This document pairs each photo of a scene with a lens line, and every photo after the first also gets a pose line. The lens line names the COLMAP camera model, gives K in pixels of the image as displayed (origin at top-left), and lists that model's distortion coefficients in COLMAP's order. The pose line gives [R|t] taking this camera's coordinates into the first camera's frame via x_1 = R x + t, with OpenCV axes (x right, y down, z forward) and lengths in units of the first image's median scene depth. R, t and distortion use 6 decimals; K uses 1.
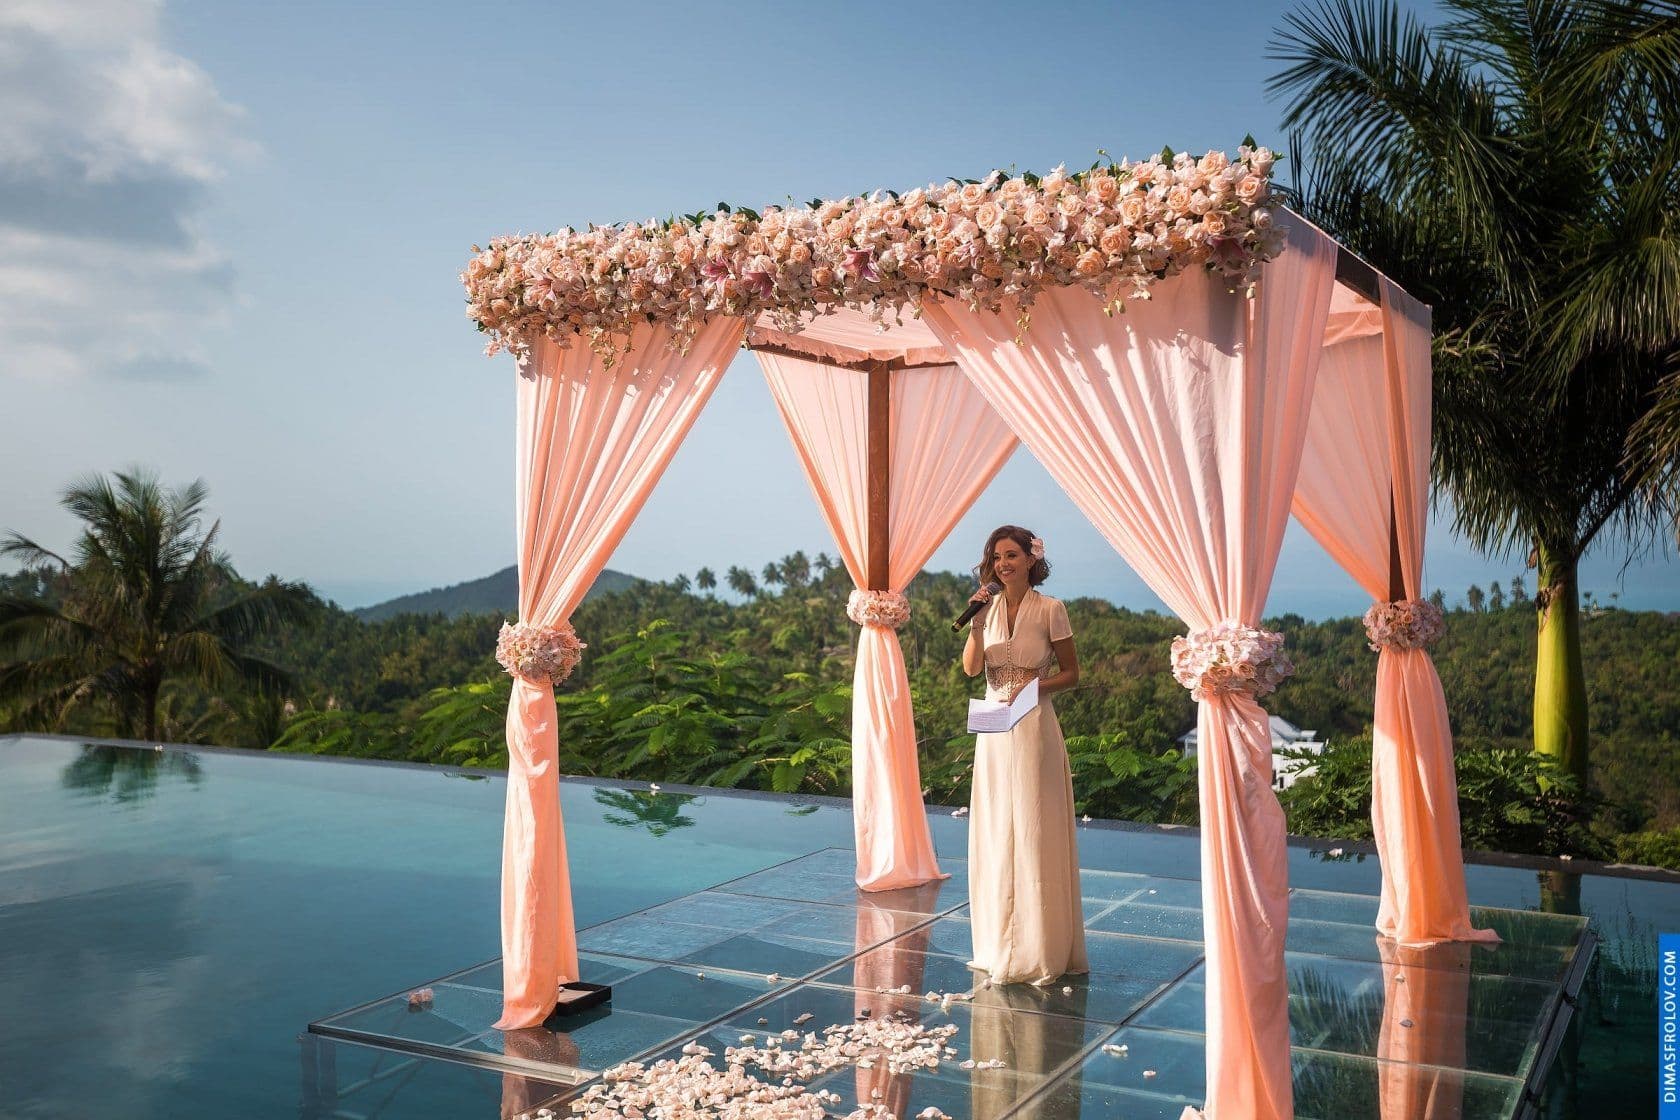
lens RADIAL K [[1629.8, 0, 829.7], [0, 1629.8, 567.9], [0, 0, 1]] dist [0.024635, 0.086441]
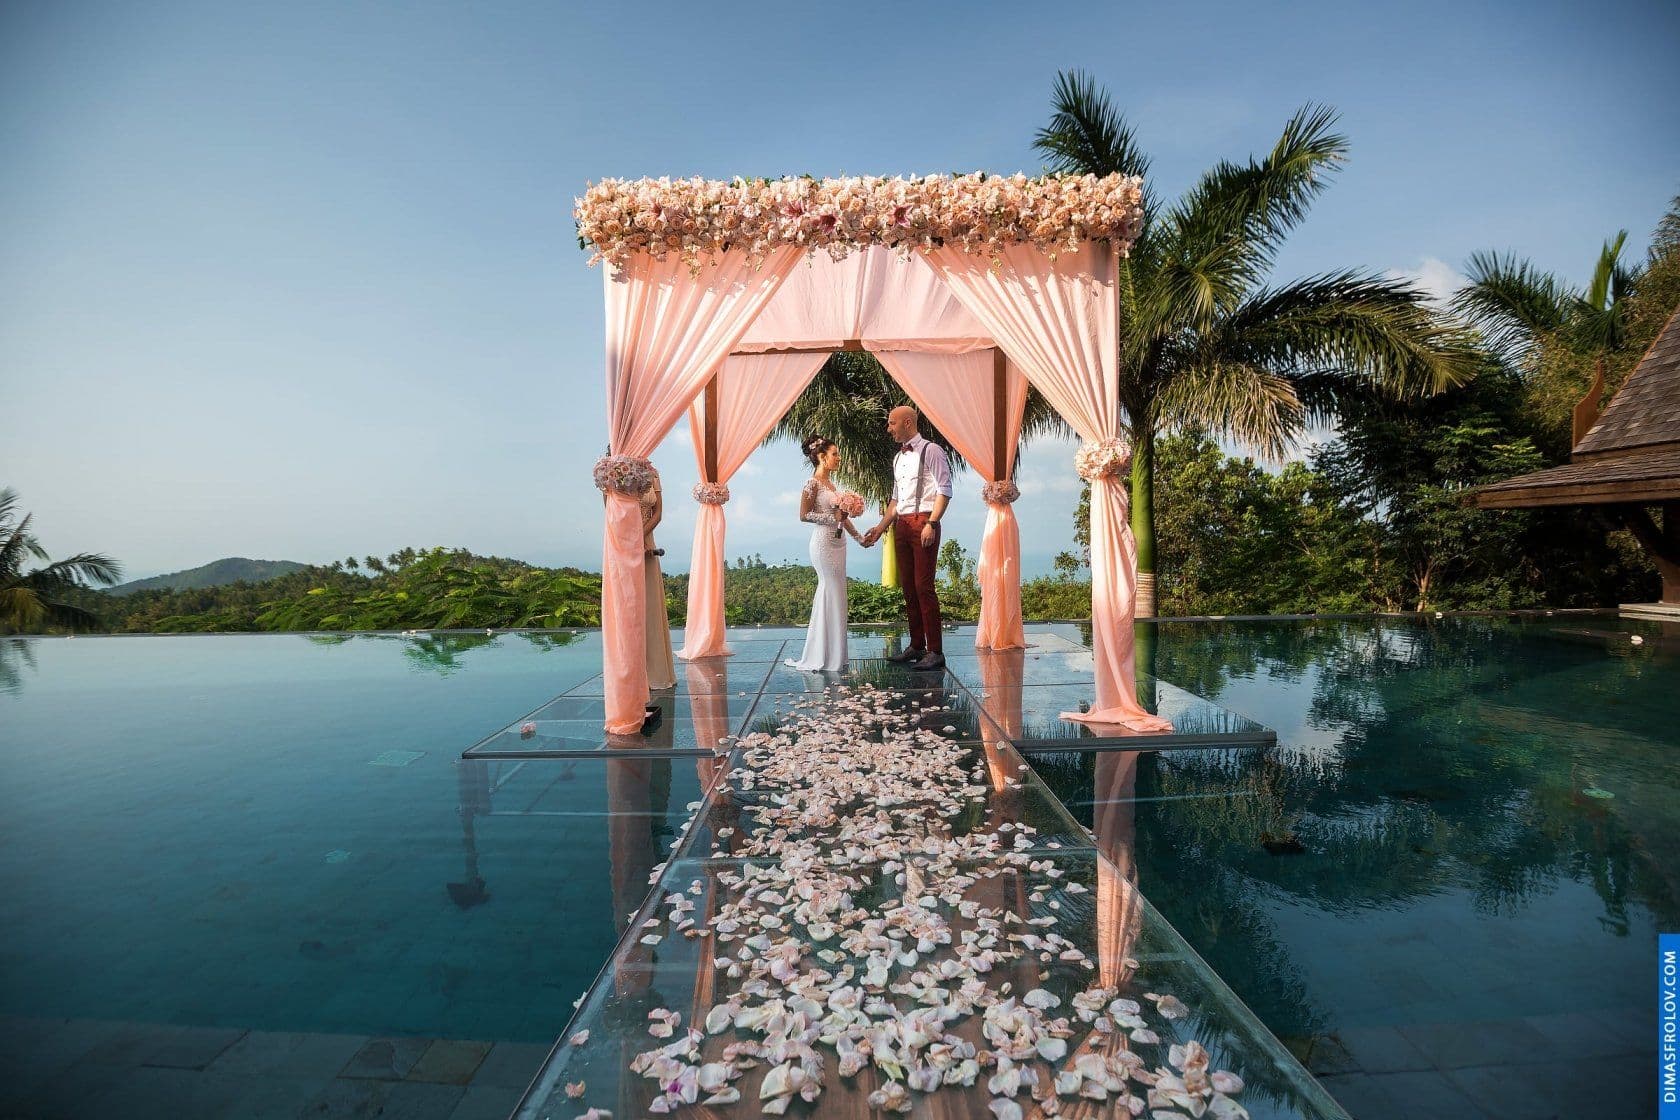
lens RADIAL K [[760.7, 0, 835.0], [0, 760.7, 561.5], [0, 0, 1]] dist [-0.047434, 0.011615]
pose [[0.877290, -0.024802, 0.479319, -0.378206], [0.018983, 0.999676, 0.016983, 0.132907], [-0.479584, -0.005800, 0.877477, 0.357502]]
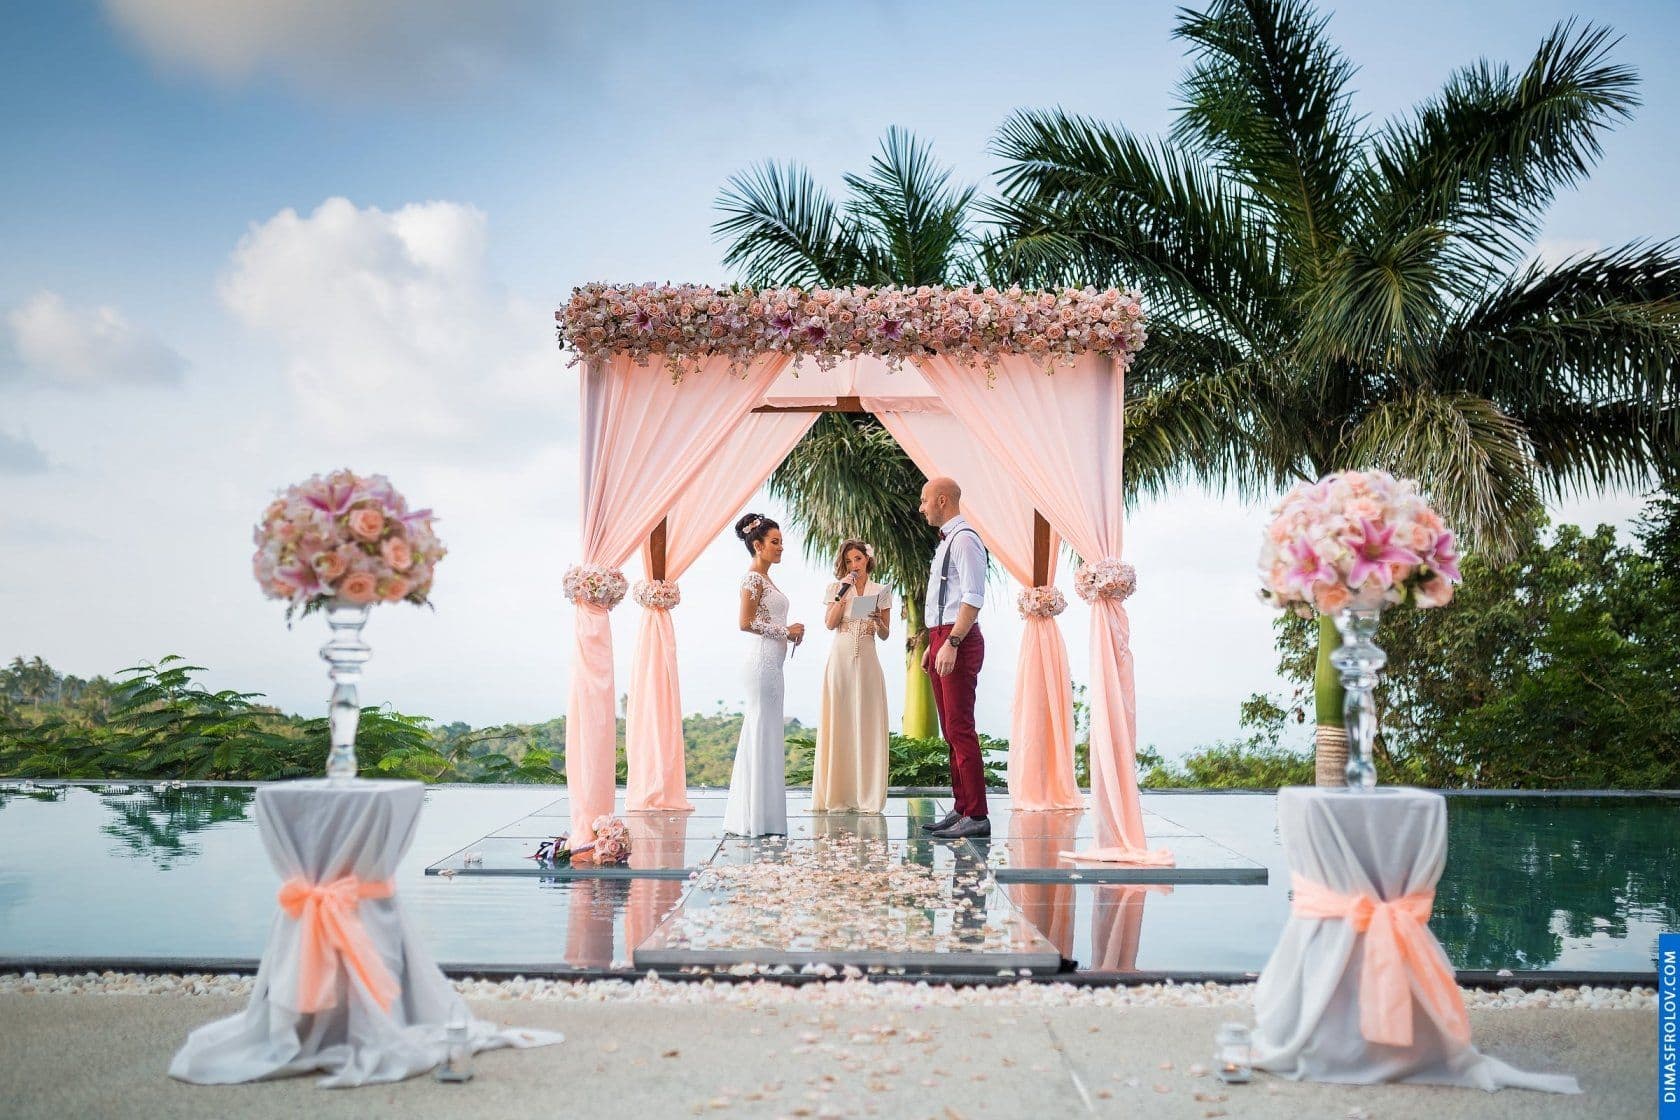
lens RADIAL K [[1617.6, 0, 829.4], [0, 1617.6, 567.9], [0, 0, 1]] dist [-0.024857, -0.012367]
pose [[0.877145, 0.037887, 0.478729, -0.726579], [-0.005585, 0.997620, -0.068721, 0.142516], [-0.480194, 0.057604, 0.875269, -0.303949]]
